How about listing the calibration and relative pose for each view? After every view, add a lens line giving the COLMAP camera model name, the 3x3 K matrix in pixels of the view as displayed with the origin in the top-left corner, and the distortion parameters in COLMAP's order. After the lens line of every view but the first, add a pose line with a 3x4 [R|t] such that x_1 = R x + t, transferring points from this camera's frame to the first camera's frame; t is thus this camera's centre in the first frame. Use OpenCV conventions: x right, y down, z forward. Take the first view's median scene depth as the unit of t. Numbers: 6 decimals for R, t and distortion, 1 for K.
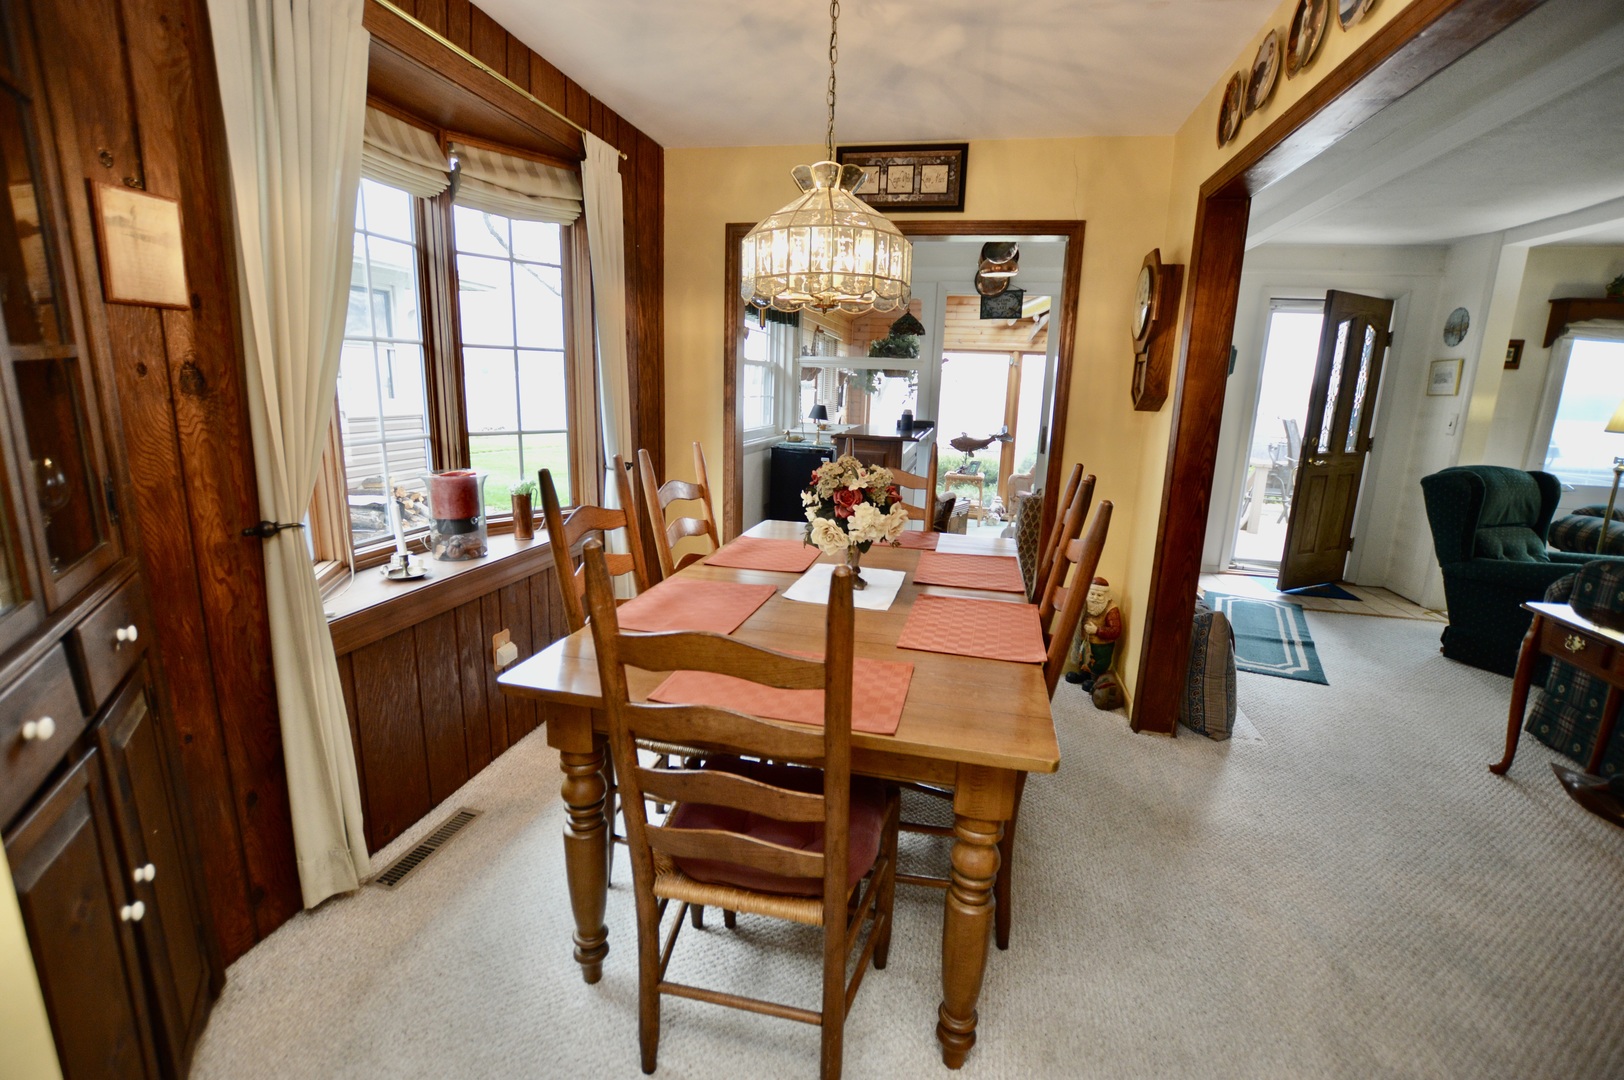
lens RADIAL K [[724.5, 0, 812.0], [0, 724.5, 540.0], [0, 0, 1]] dist [-0.026533, -0.000533]
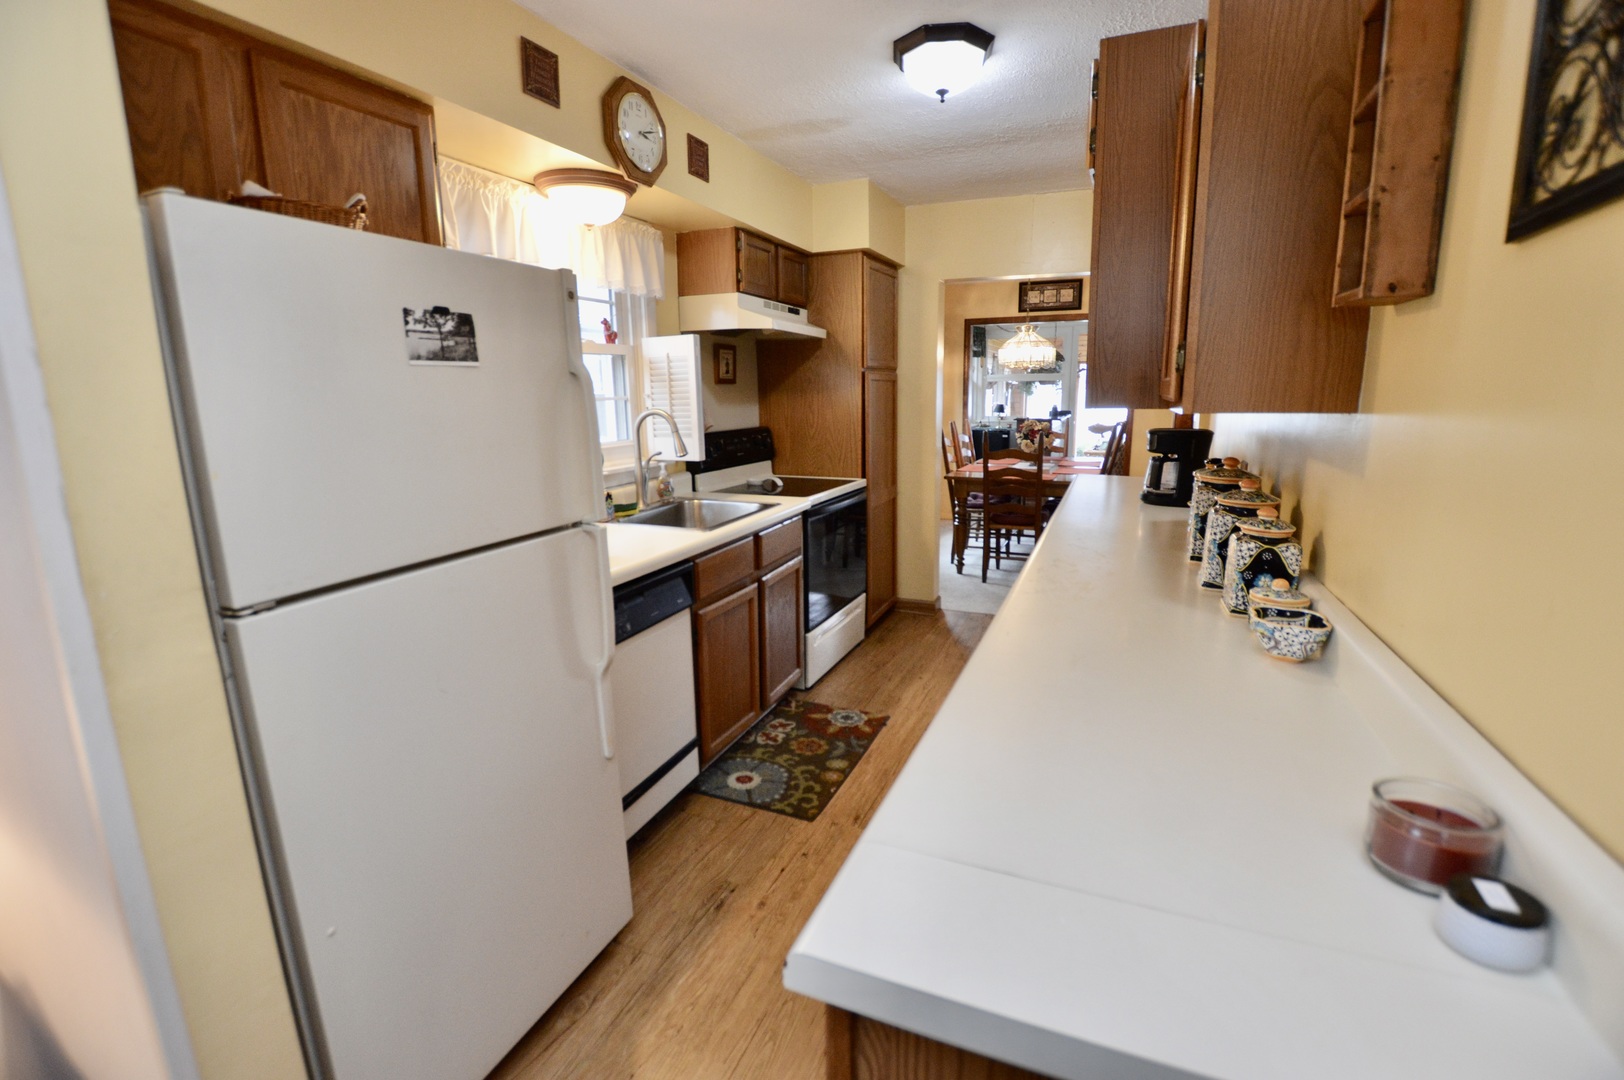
lens RADIAL K [[724.5, 0, 812.0], [0, 724.5, 540.0], [0, 0, 1]] dist [-0.026533, -0.000533]
pose [[0.980799, -0.007583, -0.194876, -0.161635], [0.005974, 0.999943, -0.008841, 0.242022], [0.194932, 0.007507, 0.980788, -1.247687]]
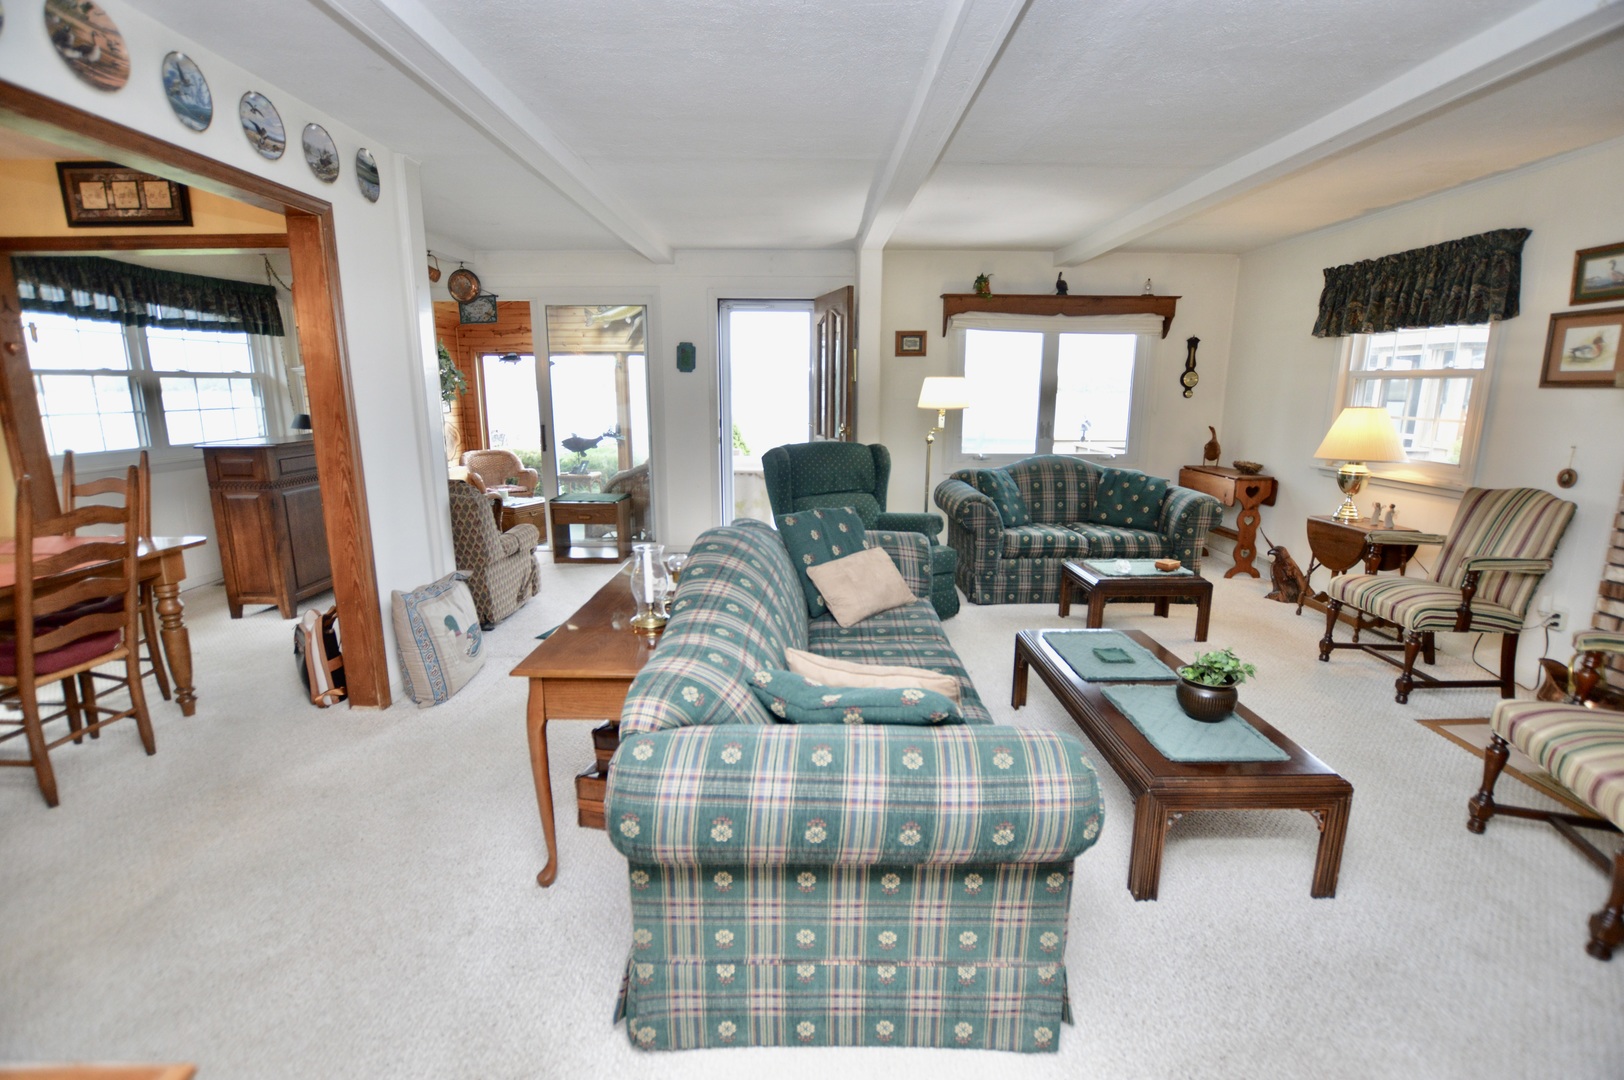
lens RADIAL K [[727.4, 0, 812.0], [0, 727.4, 540.0], [0, 0, 1]] dist [-0.037872, 0.006361]
pose [[0.974987, -0.074788, 0.209303, 0.836572], [0.075365, 0.997142, 0.005229, 0.056799], [-0.209096, 0.010676, 0.977837, -0.175475]]
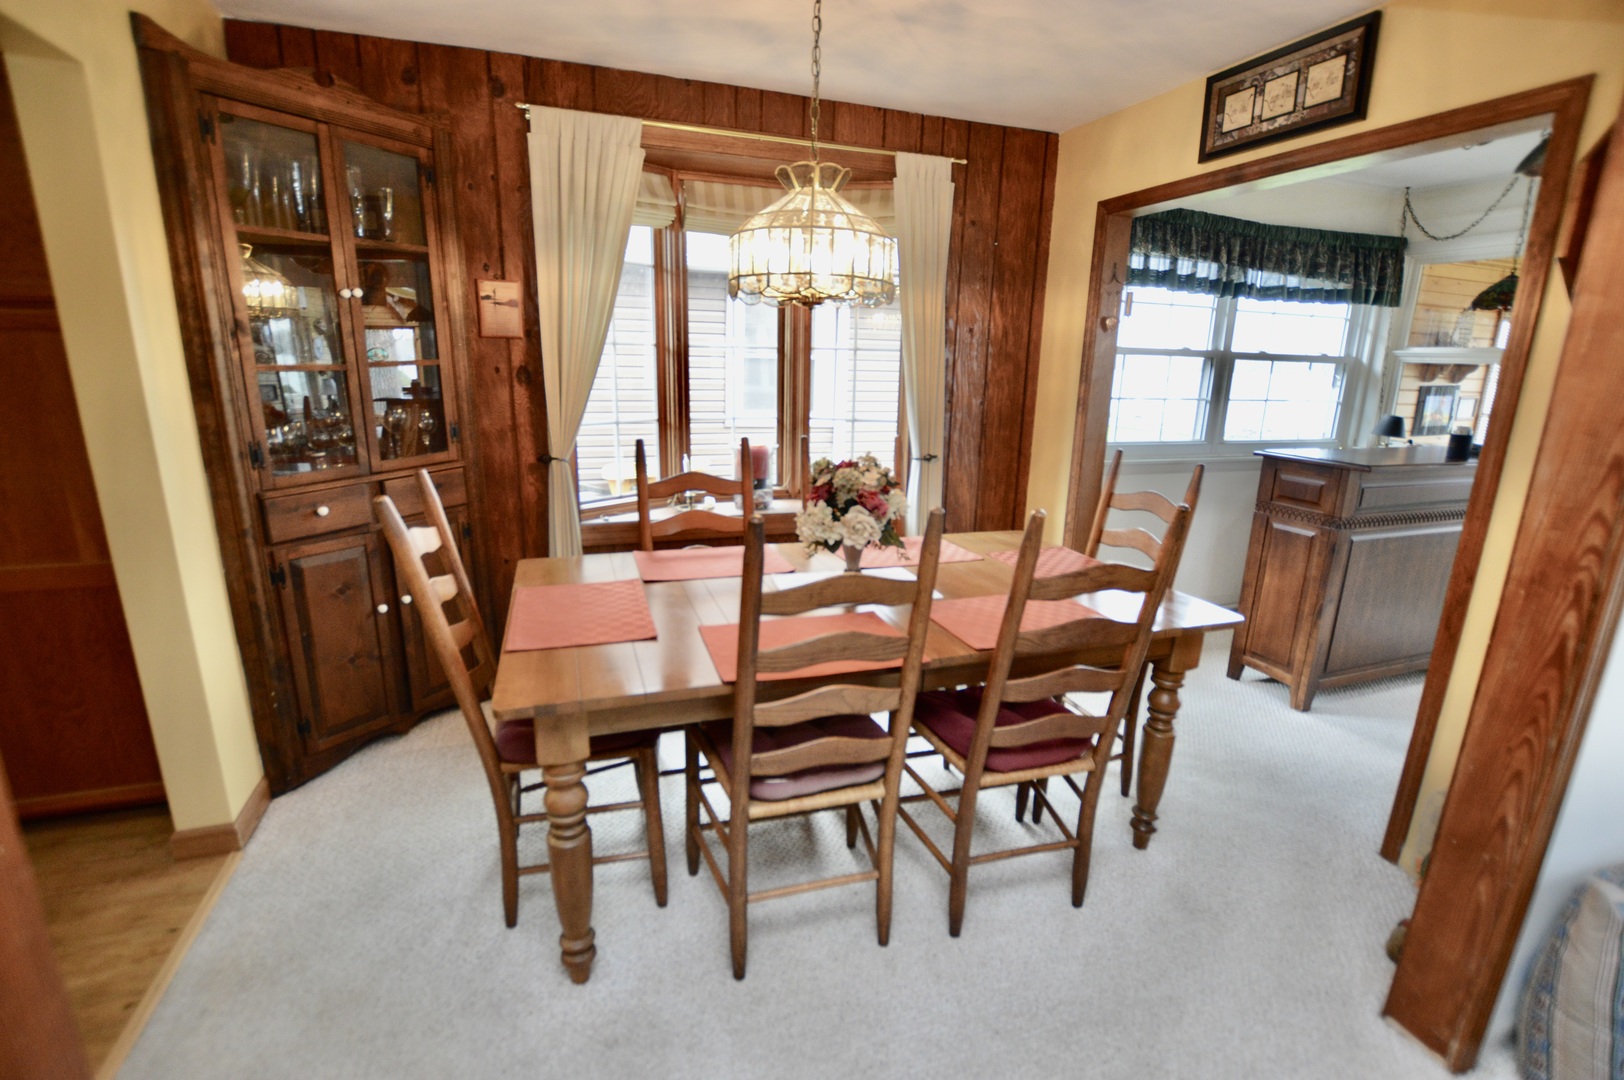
lens RADIAL K [[724.5, 0, 812.0], [0, 724.5, 540.0], [0, 0, 1]] dist [-0.026533, -0.000533]
pose [[0.529566, 0.184691, -0.827919, 0.543805], [-0.183747, 0.977812, 0.100598, -0.058467], [0.828129, 0.098855, 0.551752, 0.276157]]
